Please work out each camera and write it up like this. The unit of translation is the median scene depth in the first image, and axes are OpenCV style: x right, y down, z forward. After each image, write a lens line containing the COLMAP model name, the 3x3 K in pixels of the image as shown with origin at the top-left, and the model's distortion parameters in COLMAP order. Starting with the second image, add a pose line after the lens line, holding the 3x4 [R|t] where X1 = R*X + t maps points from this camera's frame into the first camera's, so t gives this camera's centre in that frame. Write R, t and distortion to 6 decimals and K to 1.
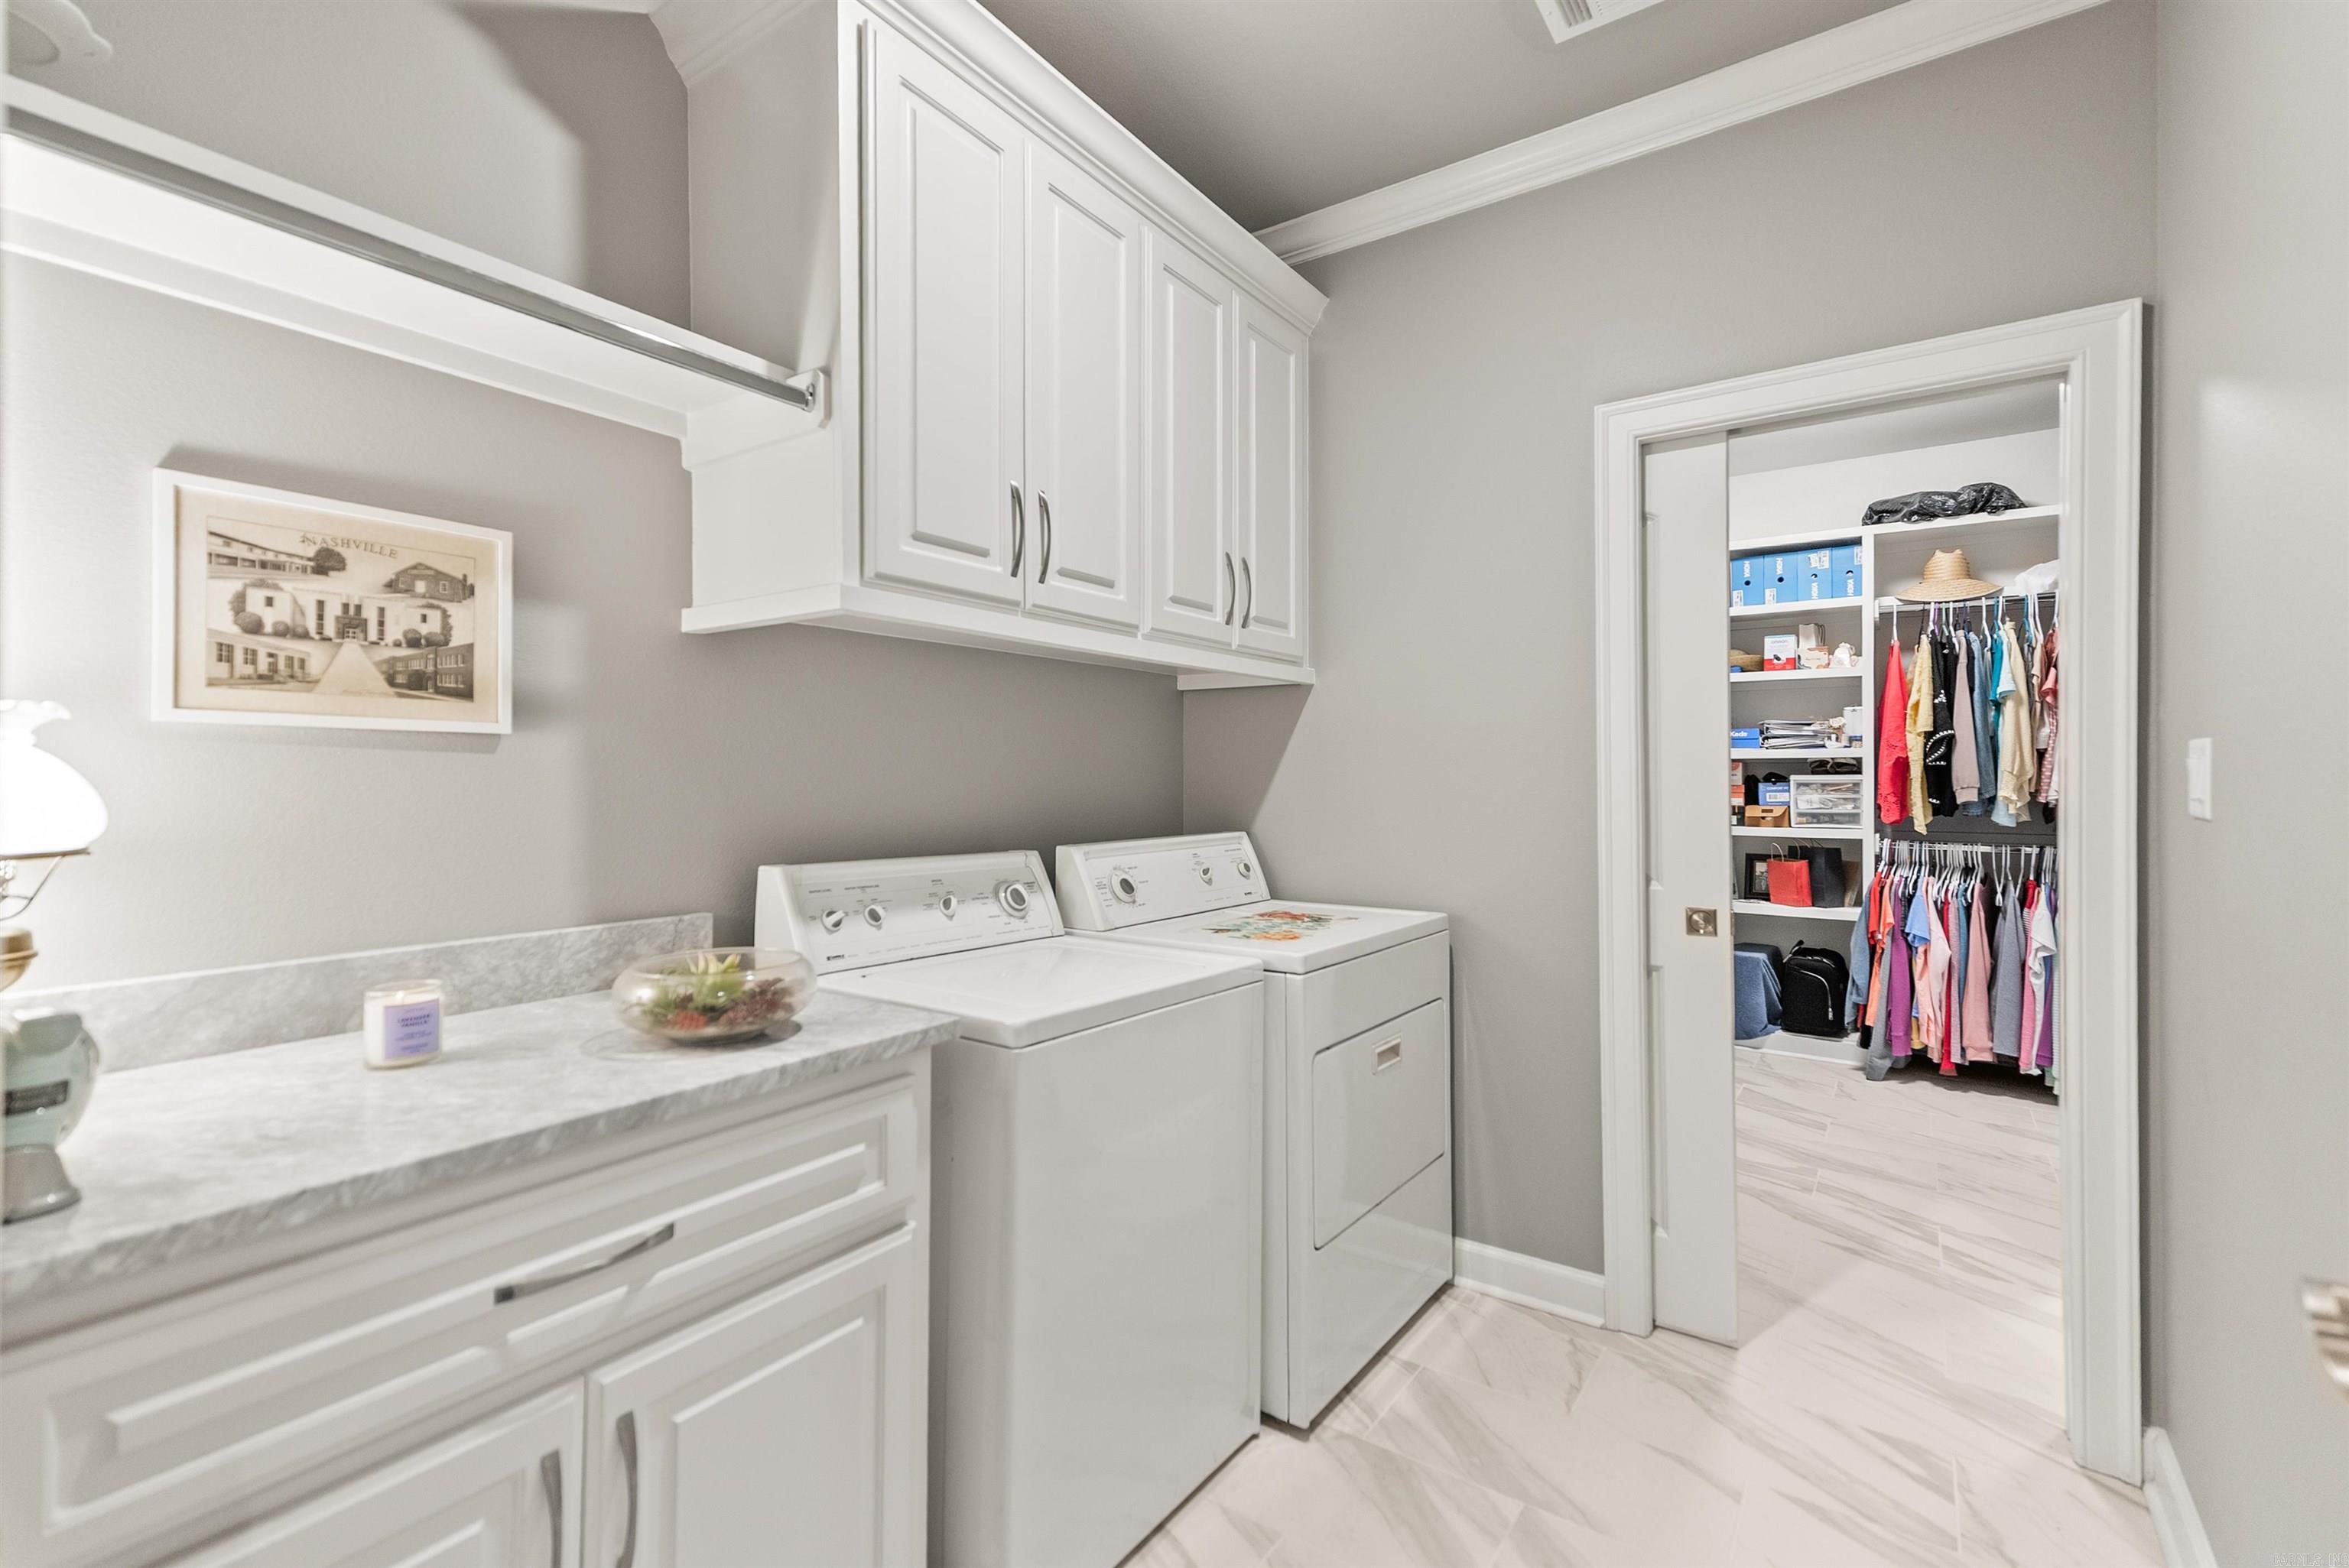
lens RADIAL K [[1059.3, 0, 1186.2], [0, 1059.3, 776.9], [0, 0, 1]] dist [-0.007127, 0.001335]
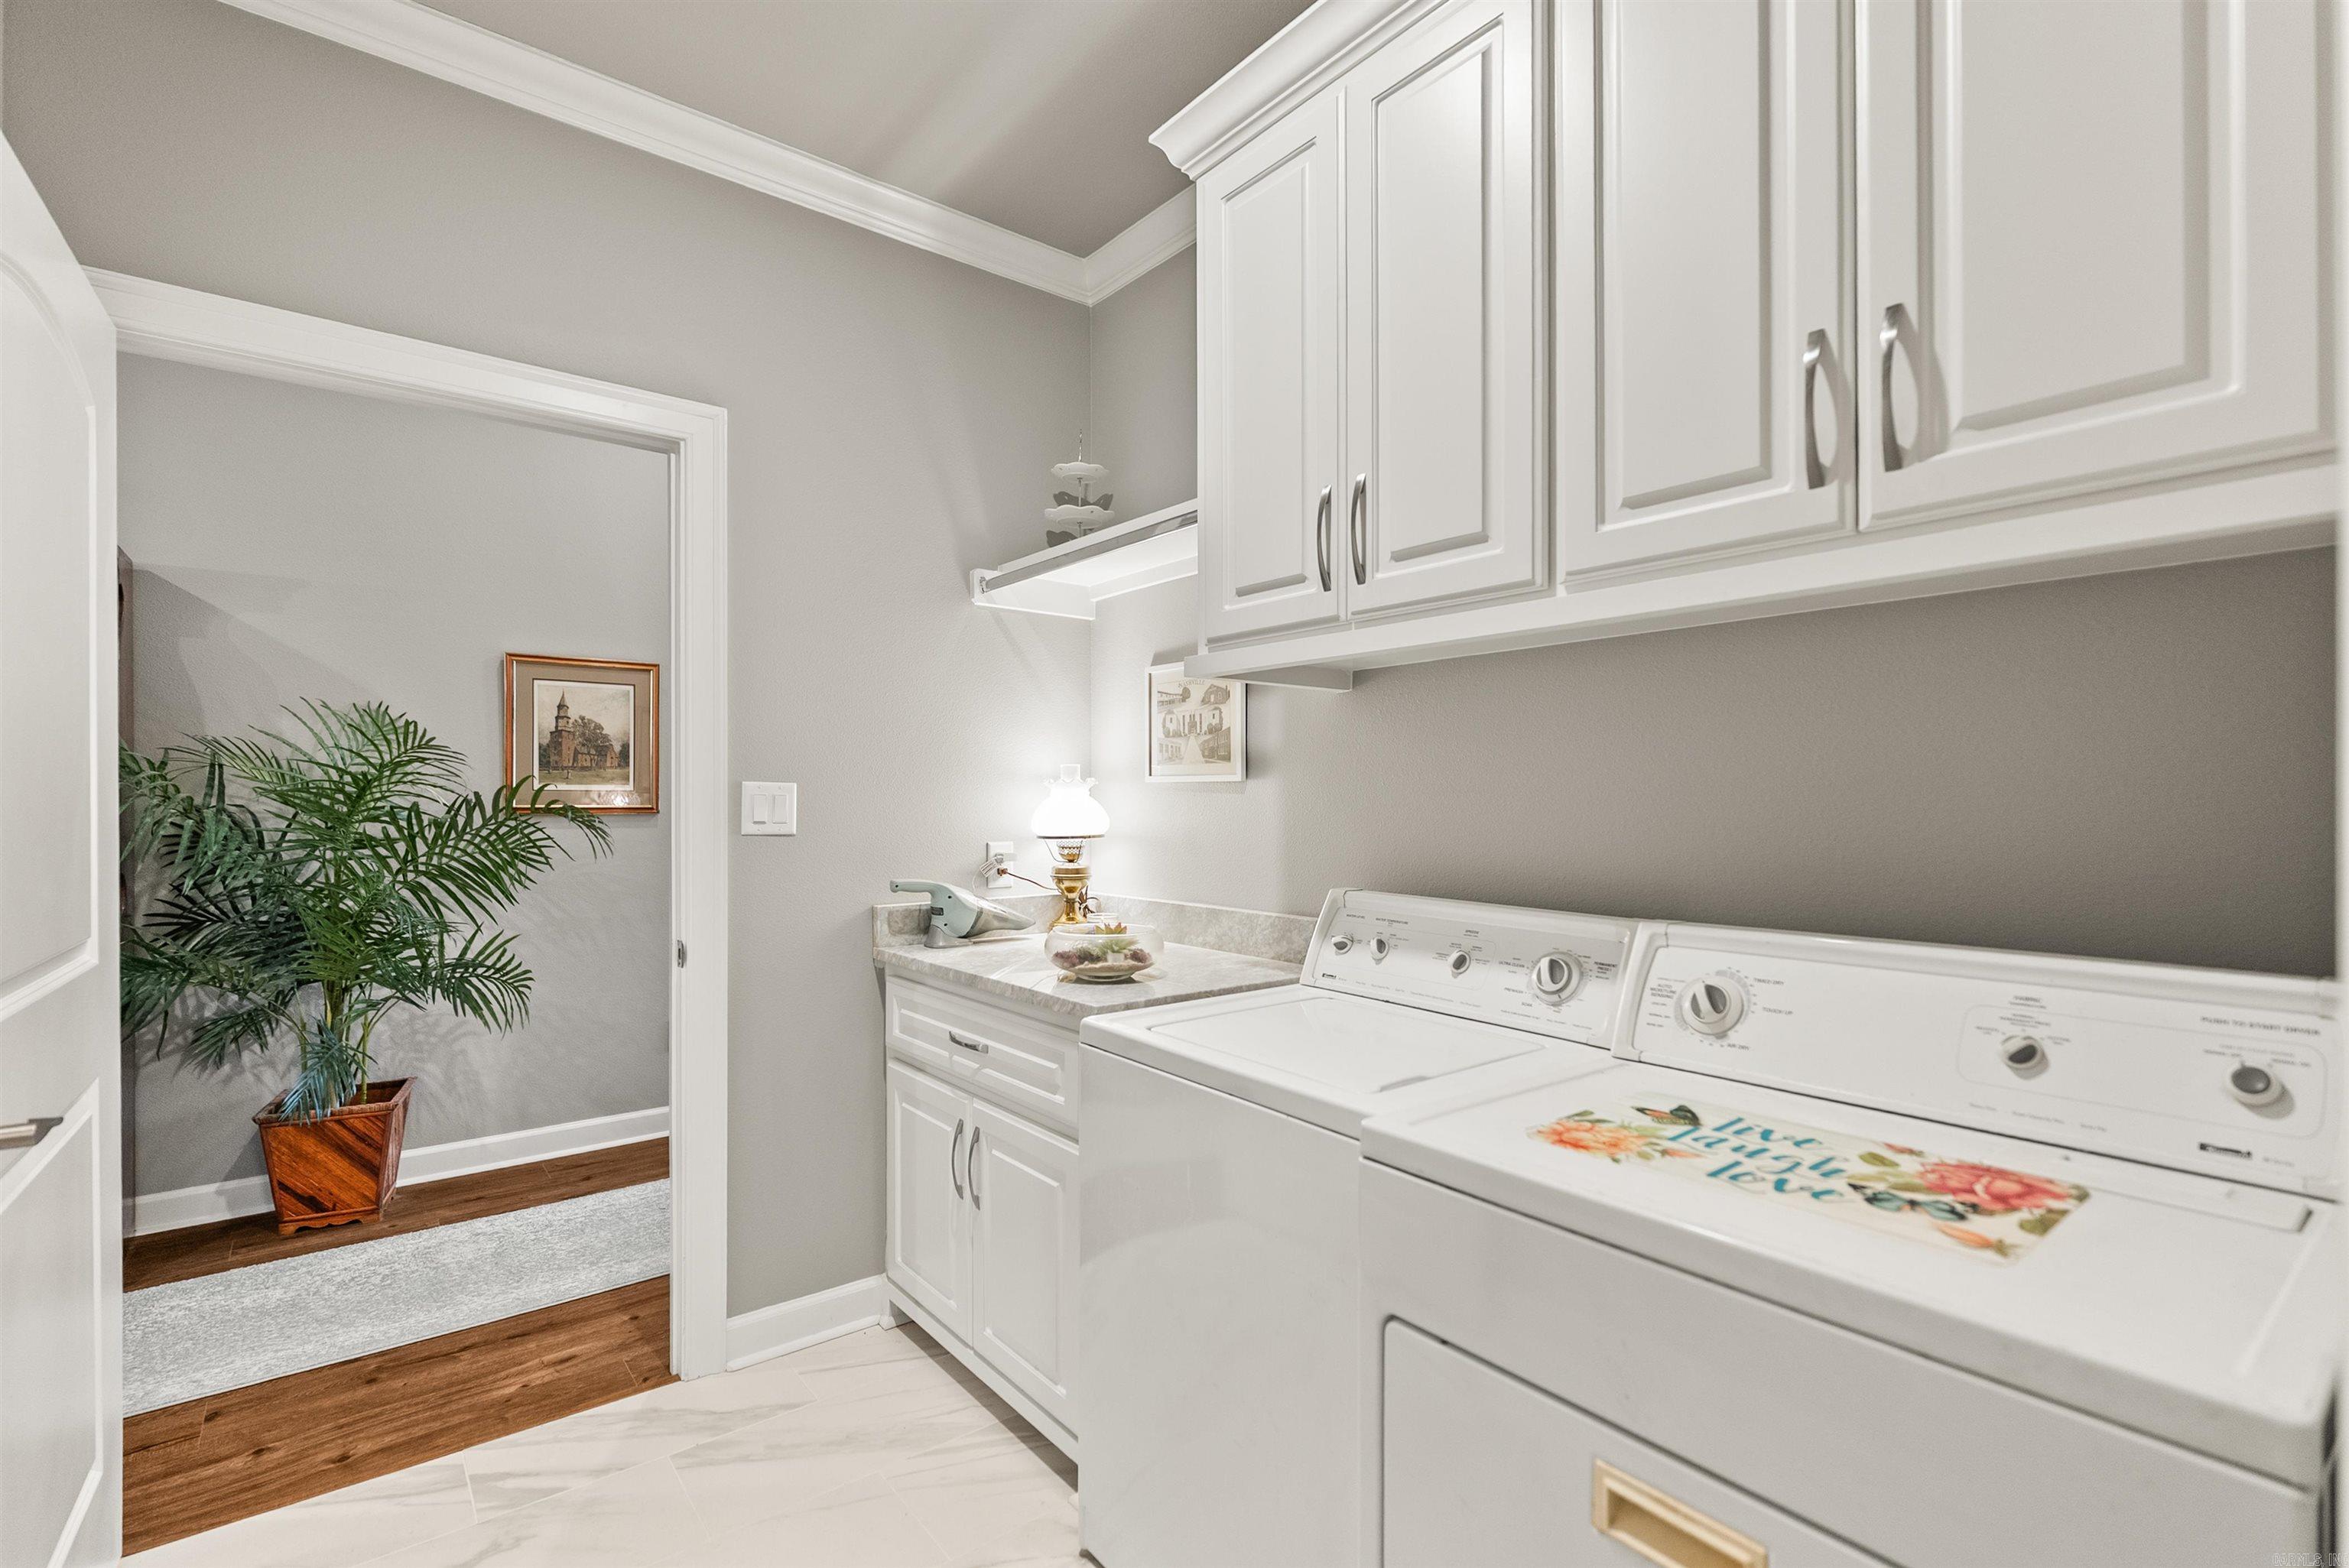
lens RADIAL K [[1059.3, 0, 1178.3], [0, 1059.3, 802.3], [0, 0, 1]] dist [-0.007127, 0.001335]
pose [[-0.297965, -0.000547, -0.954577, 0.942288], [-0.000754, 1.000000, -0.000338, -0.009534], [0.954577, 0.000619, -0.297965, 1.461692]]
